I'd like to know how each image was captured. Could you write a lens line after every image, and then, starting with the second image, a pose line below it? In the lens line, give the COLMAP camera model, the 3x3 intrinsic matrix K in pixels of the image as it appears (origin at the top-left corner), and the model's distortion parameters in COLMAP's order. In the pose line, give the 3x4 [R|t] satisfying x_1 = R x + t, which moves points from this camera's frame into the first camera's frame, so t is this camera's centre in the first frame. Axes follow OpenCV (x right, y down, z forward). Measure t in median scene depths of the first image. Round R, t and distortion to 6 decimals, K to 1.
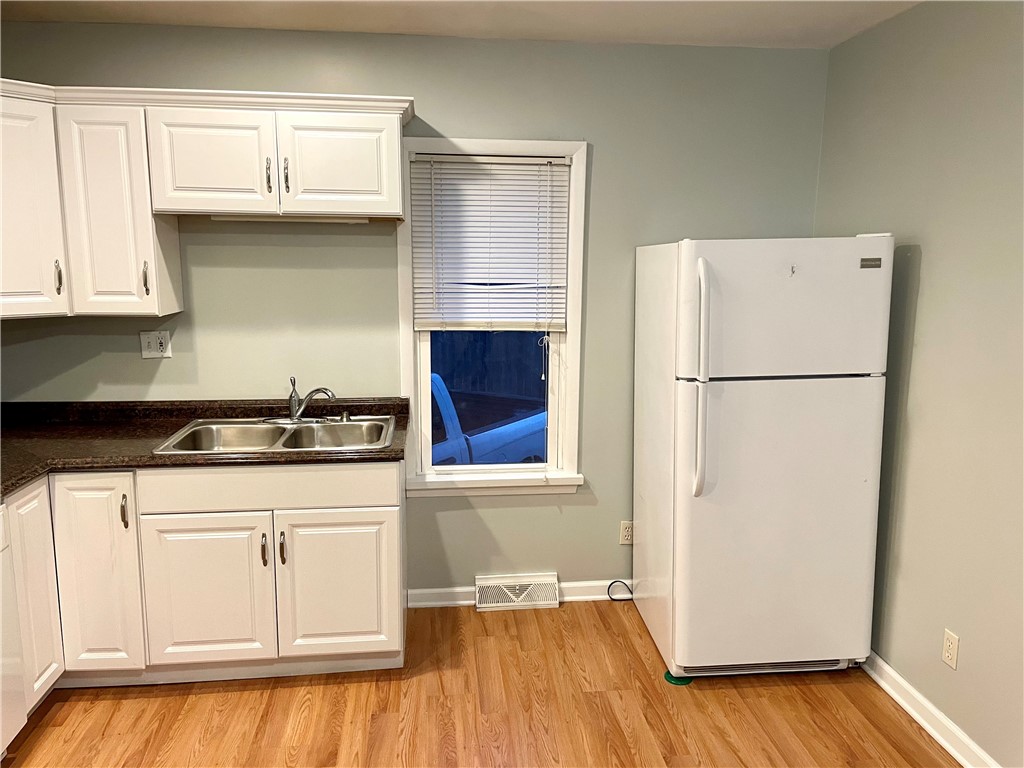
lens RADIAL K [[773.1, 0, 526.4], [0, 773.1, 391.3], [0, 0, 1]] dist [0.073313, -0.096109]
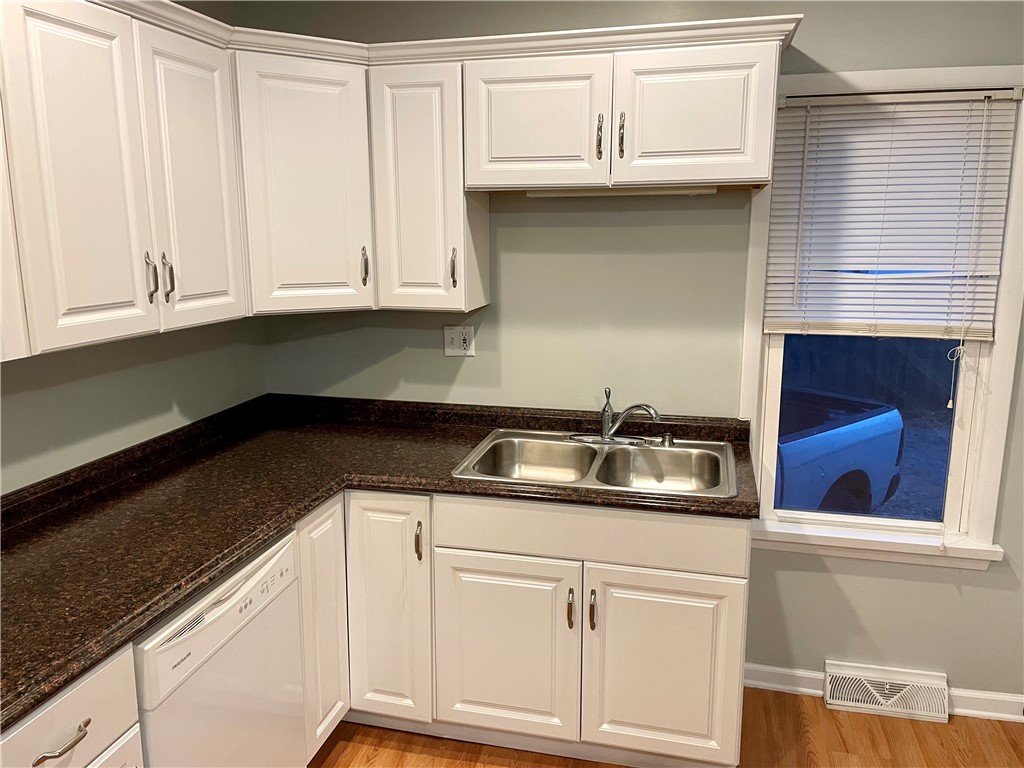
lens RADIAL K [[773.1, 0, 513.6], [0, 773.1, 379.4], [0, 0, 1]] dist [0.073313, -0.096109]
pose [[0.934753, 0.055487, -0.350940, -0.116759], [-0.049101, 0.998427, 0.027078, -0.047049], [0.351890, -0.008079, 0.936006, 0.221923]]
